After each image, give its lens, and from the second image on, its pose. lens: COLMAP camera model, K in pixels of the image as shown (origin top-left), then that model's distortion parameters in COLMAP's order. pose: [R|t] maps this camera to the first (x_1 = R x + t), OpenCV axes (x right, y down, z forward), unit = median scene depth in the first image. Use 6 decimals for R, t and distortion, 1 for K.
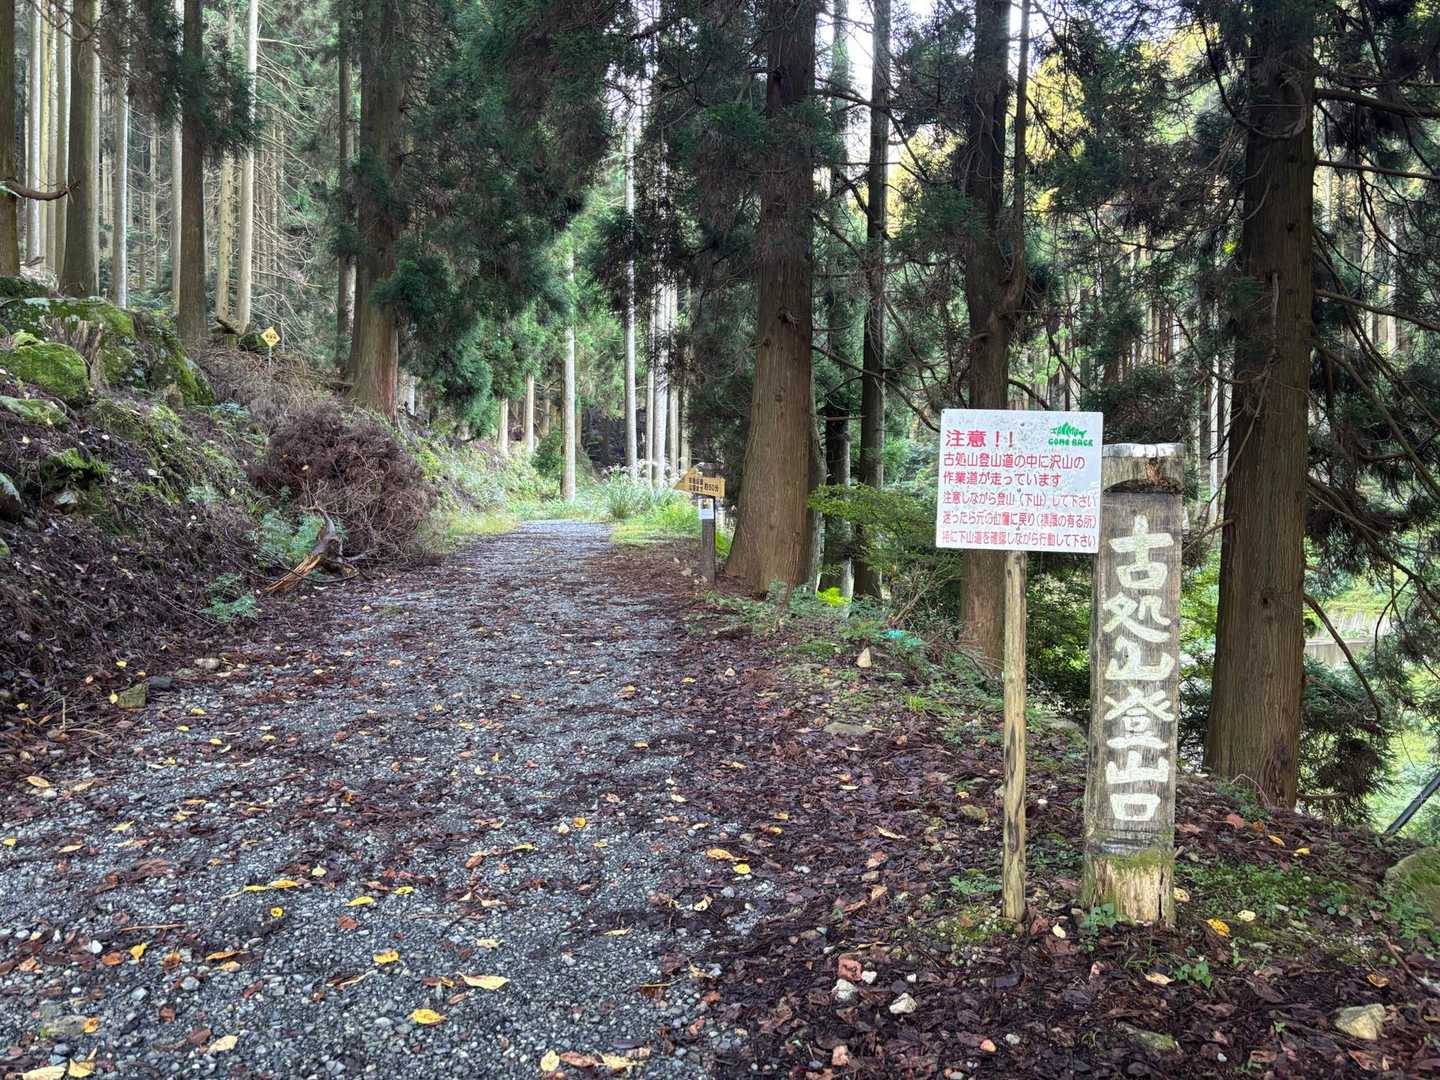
lens RADIAL K [[1272.7, 0, 718.6], [0, 1272.7, 536.9], [0, 0, 1]] dist [0.016874, -0.054269]
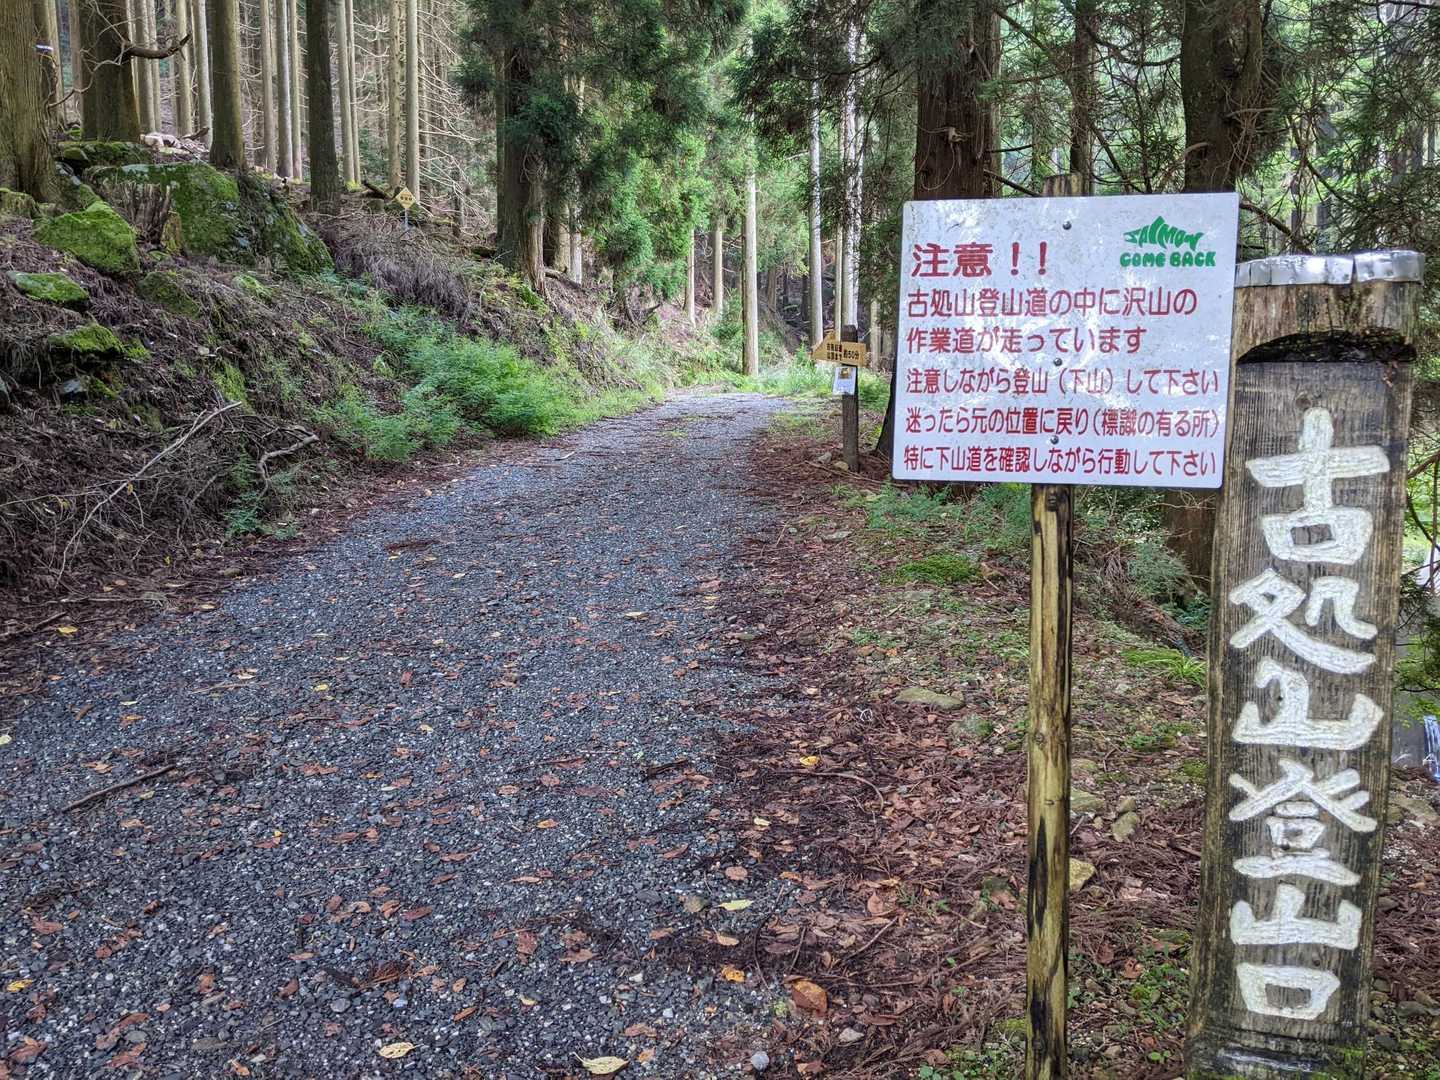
lens RADIAL K [[1272.7, 0, 721.0], [0, 1272.7, 539.3], [0, 0, 1]] dist [0.016874, -0.054269]
pose [[0.981259, 0.003214, -0.192667, 0.203765], [0.017502, 0.994241, 0.105726, -0.022916], [0.191898, -0.107116, 0.975552, 0.486421]]
